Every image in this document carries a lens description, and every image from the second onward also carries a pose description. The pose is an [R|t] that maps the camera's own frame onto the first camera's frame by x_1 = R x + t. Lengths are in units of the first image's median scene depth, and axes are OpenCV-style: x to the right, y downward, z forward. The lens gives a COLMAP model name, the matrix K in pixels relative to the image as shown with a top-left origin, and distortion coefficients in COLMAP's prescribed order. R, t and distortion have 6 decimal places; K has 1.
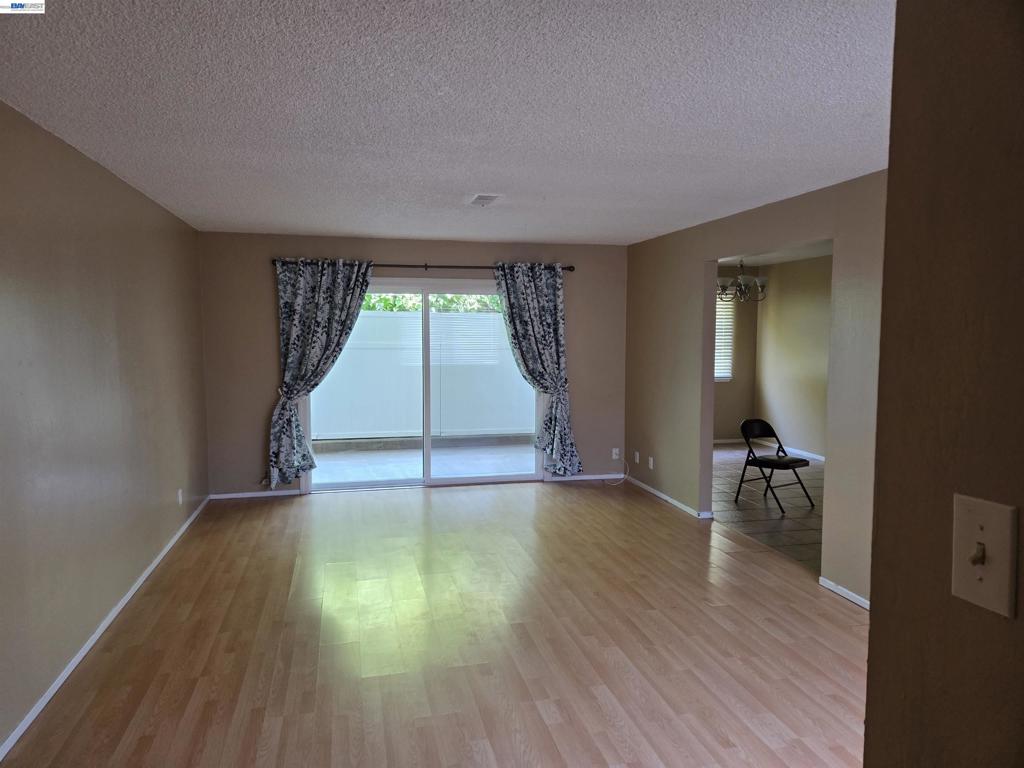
lens RADIAL K [[685.0, 0, 508.6], [0, 685.0, 375.3], [0, 0, 1]] dist [0.053061, -0.001135]
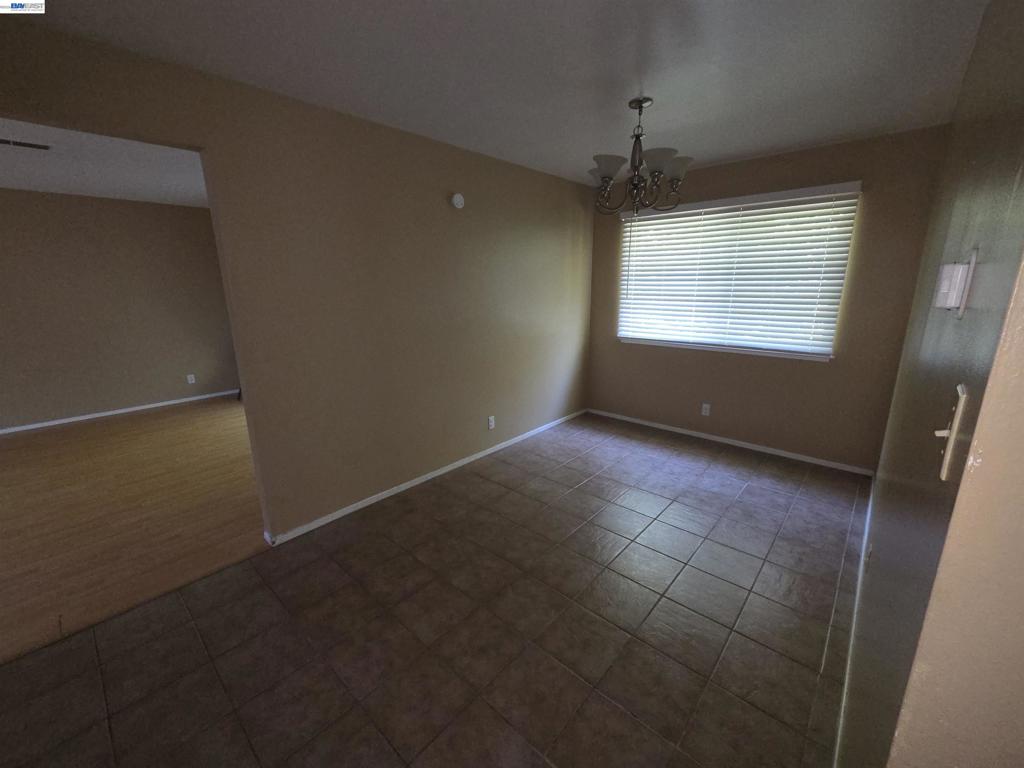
lens RADIAL K [[417.5, 0, 512.0], [0, 417.5, 384.0], [0, 0, 1]] dist [0.003844, -0.000580]
pose [[0.570432, 0.189375, -0.799215, 0.628423], [-0.044088, 0.978714, 0.200439, -0.042614], [0.820161, -0.079101, 0.566639, 0.823586]]
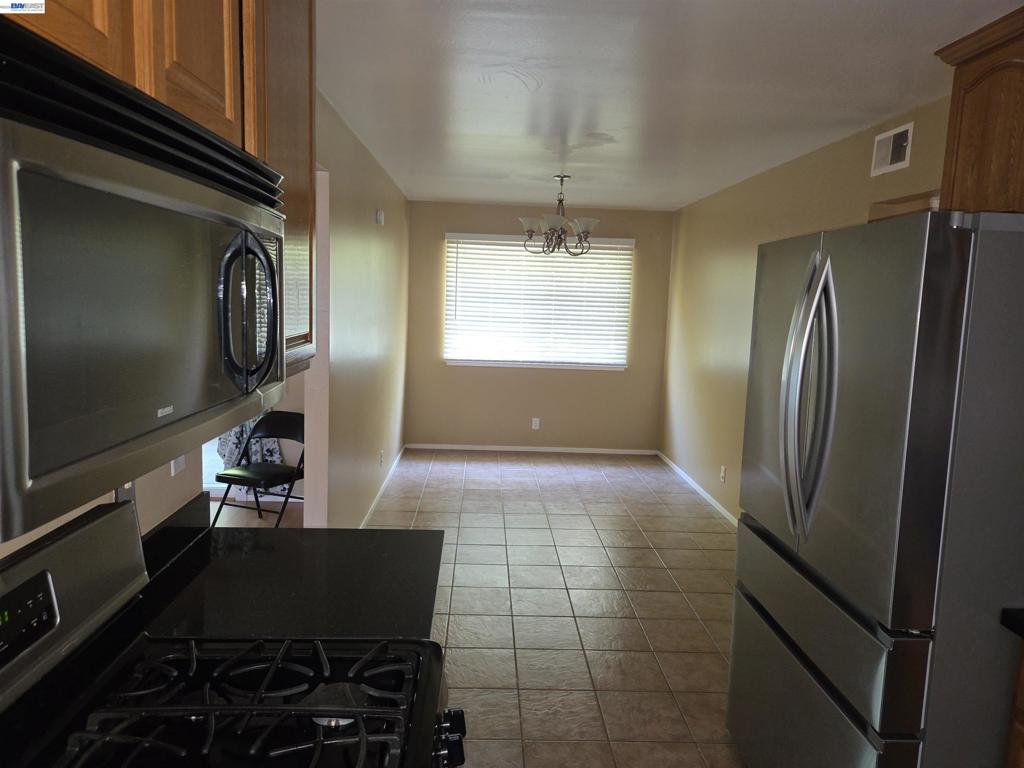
lens RADIAL K [[685.0, 0, 508.6], [0, 685.0, 375.3], [0, 0, 1]] dist [0.053061, -0.001135]
pose [[0.980723, 0.057614, -0.186719, 0.469532], [-0.048800, 0.997482, 0.051465, -0.024206], [0.189213, -0.041361, 0.981064, 0.373271]]
